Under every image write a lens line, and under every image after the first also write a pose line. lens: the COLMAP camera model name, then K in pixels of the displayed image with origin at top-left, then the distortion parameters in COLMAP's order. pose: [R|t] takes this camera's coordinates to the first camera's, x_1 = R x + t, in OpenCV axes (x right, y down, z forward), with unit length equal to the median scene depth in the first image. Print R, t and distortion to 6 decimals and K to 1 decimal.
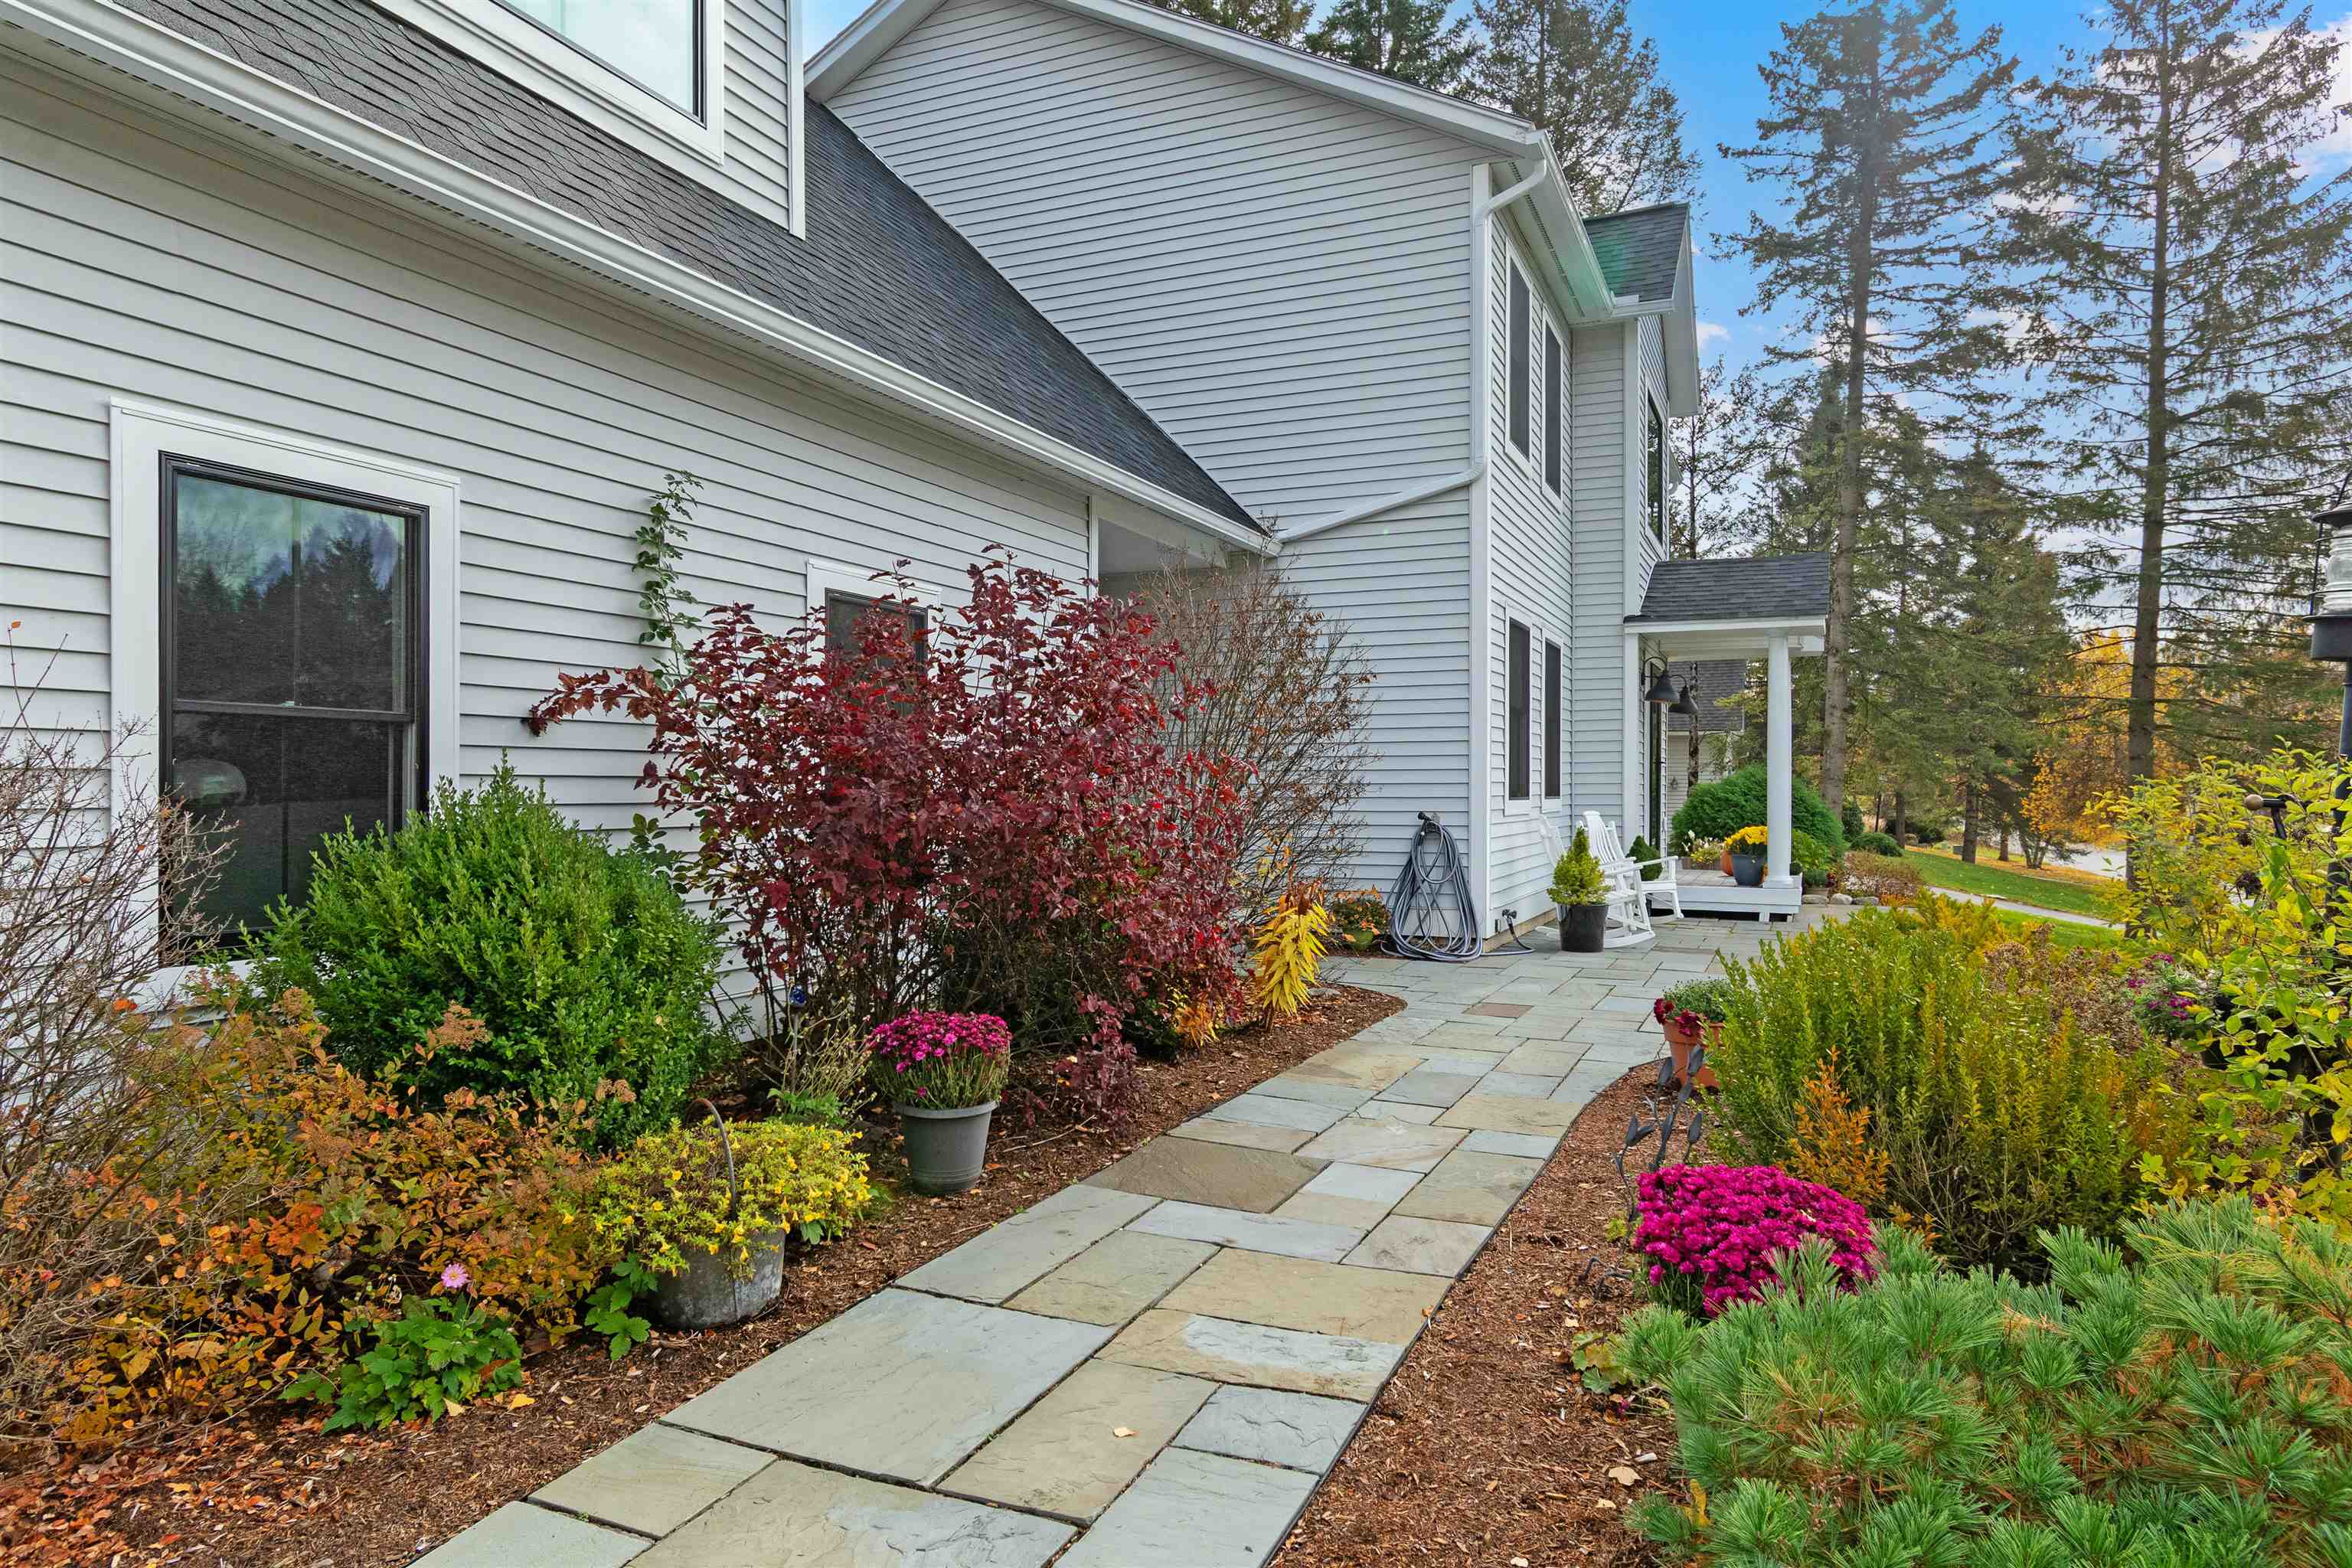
lens RADIAL K [[1433.6, 0, 1176.0], [0, 1433.6, 784.0], [0, 0, 1]] dist [-0.002544, -0.003919]
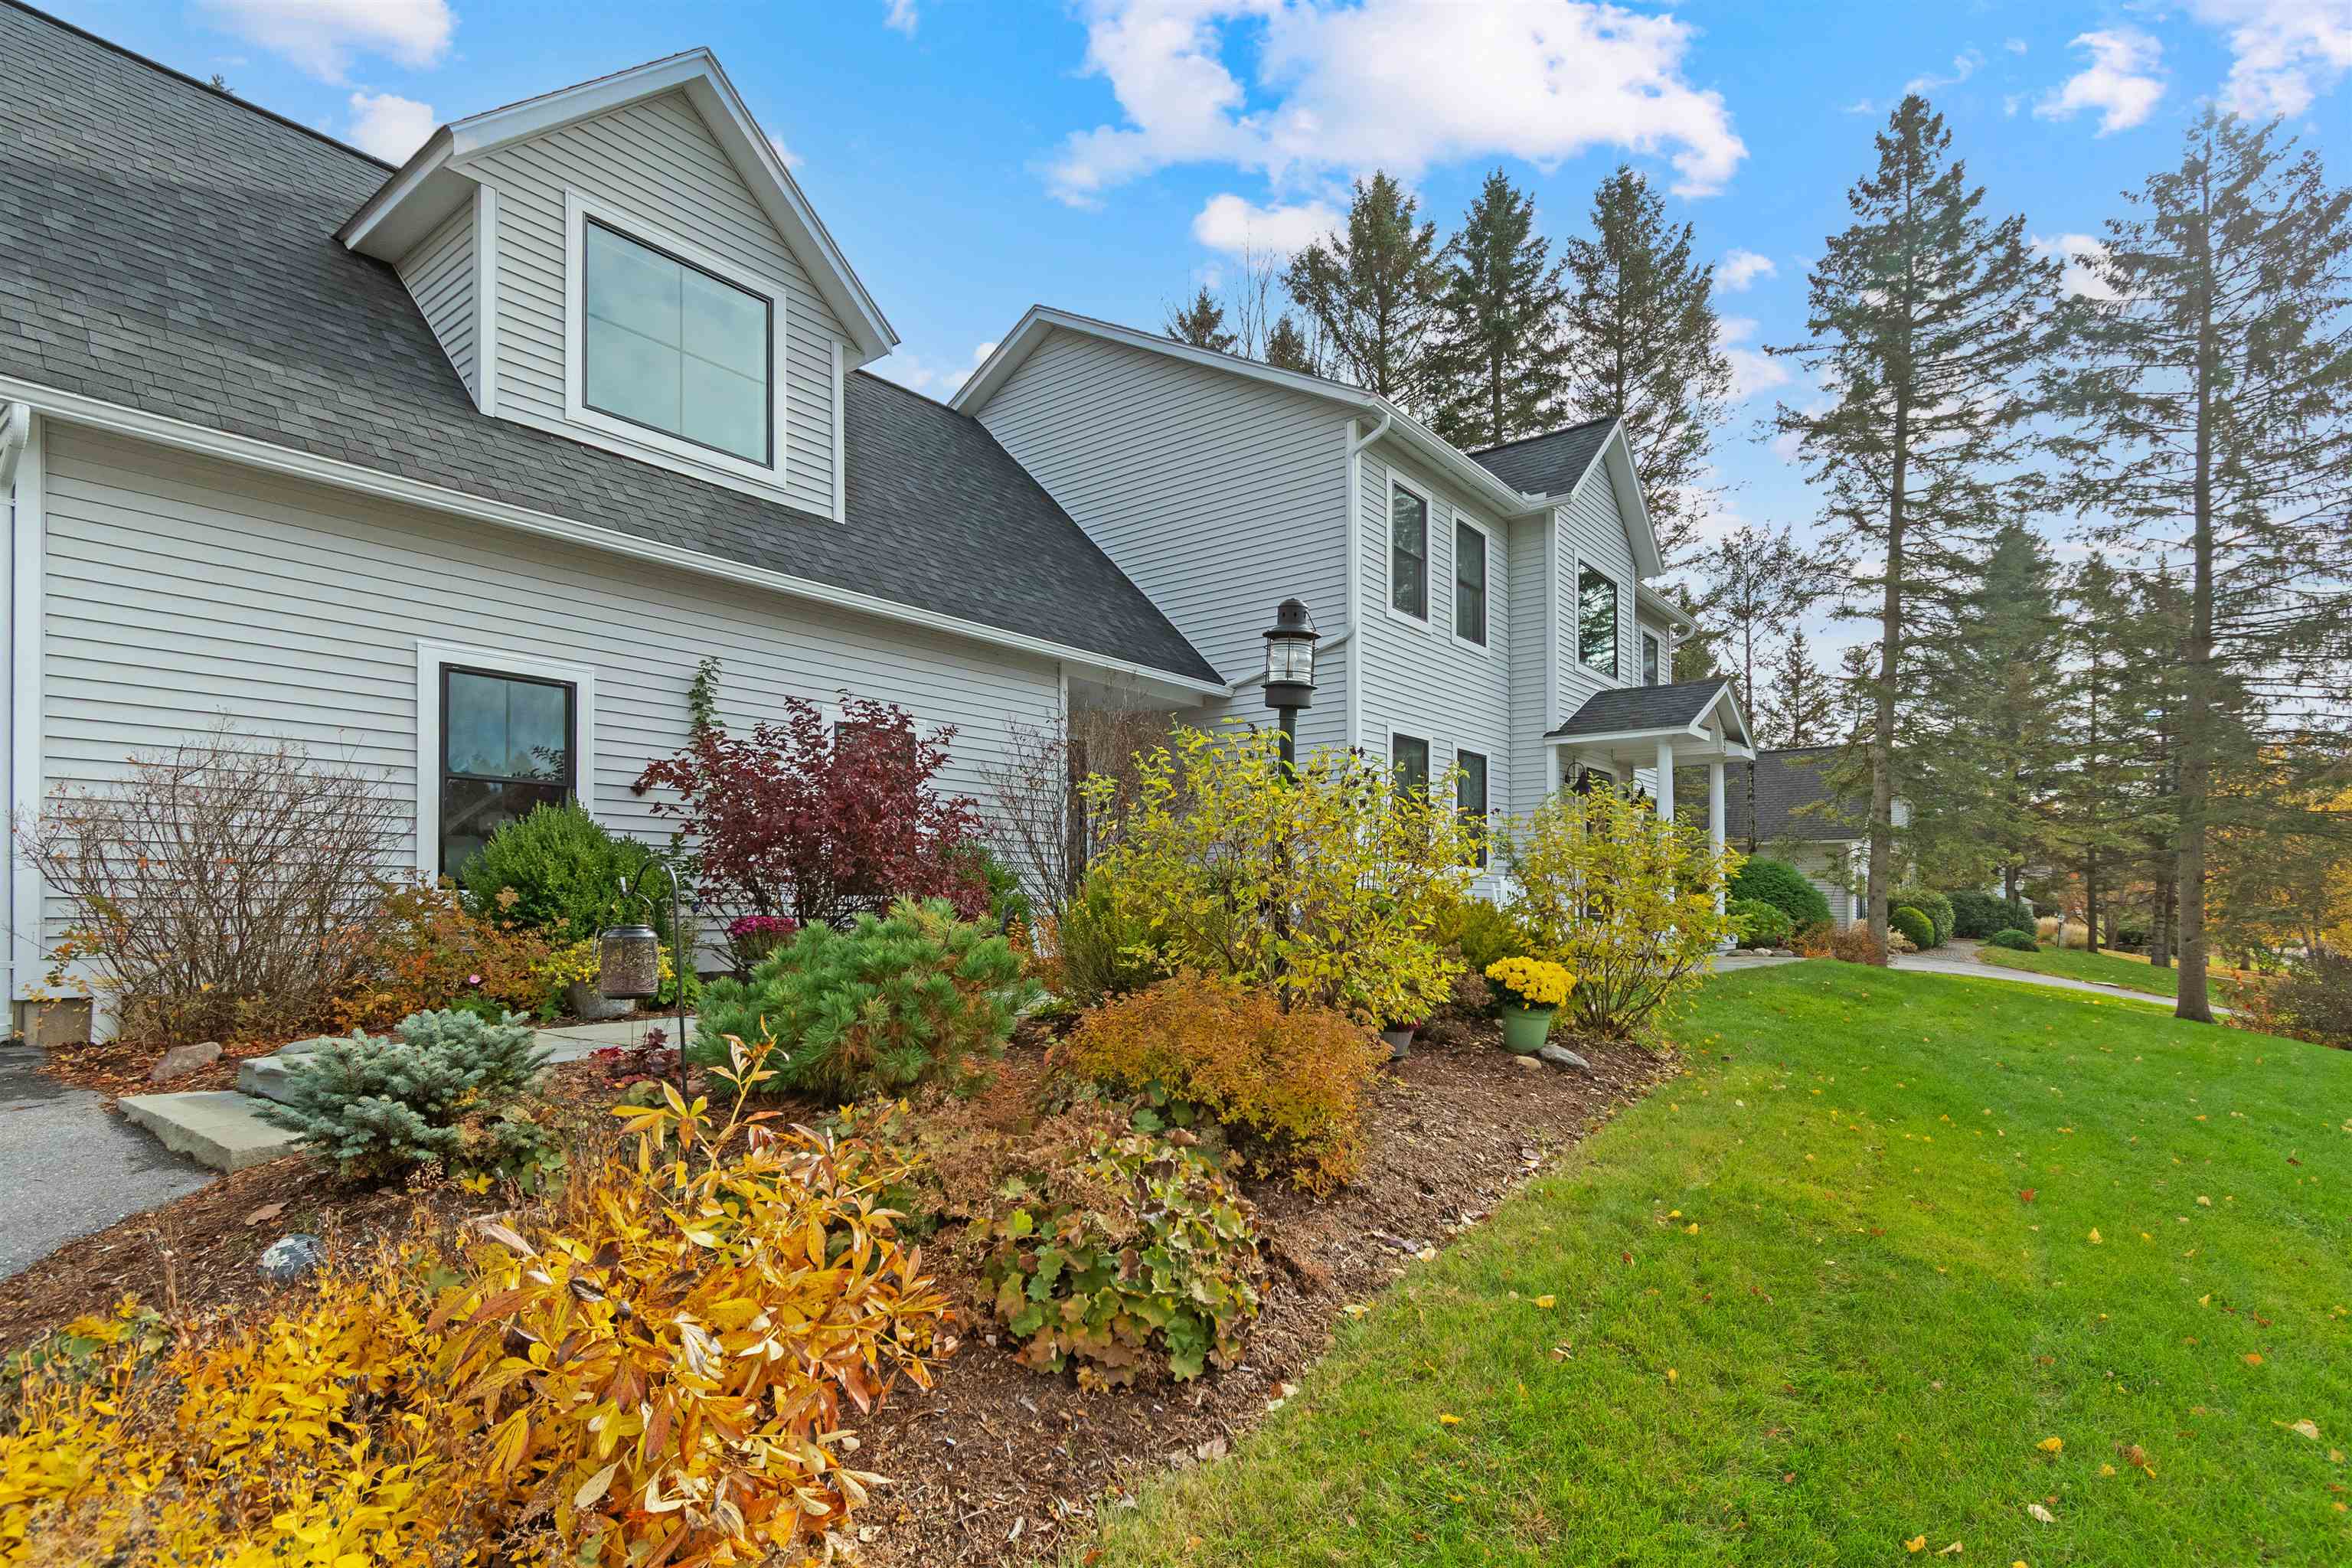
lens RADIAL K [[1186.4, 0, 1181.0], [0, 1186.4, 902.0], [0, 0, 1]] dist [-0.000228, 0.000653]
pose [[0.967664, -0.005530, -0.252182, 0.307453], [0.003500, 0.999958, -0.008498, 0.057599], [0.252218, 0.007341, 0.967643, -0.178452]]
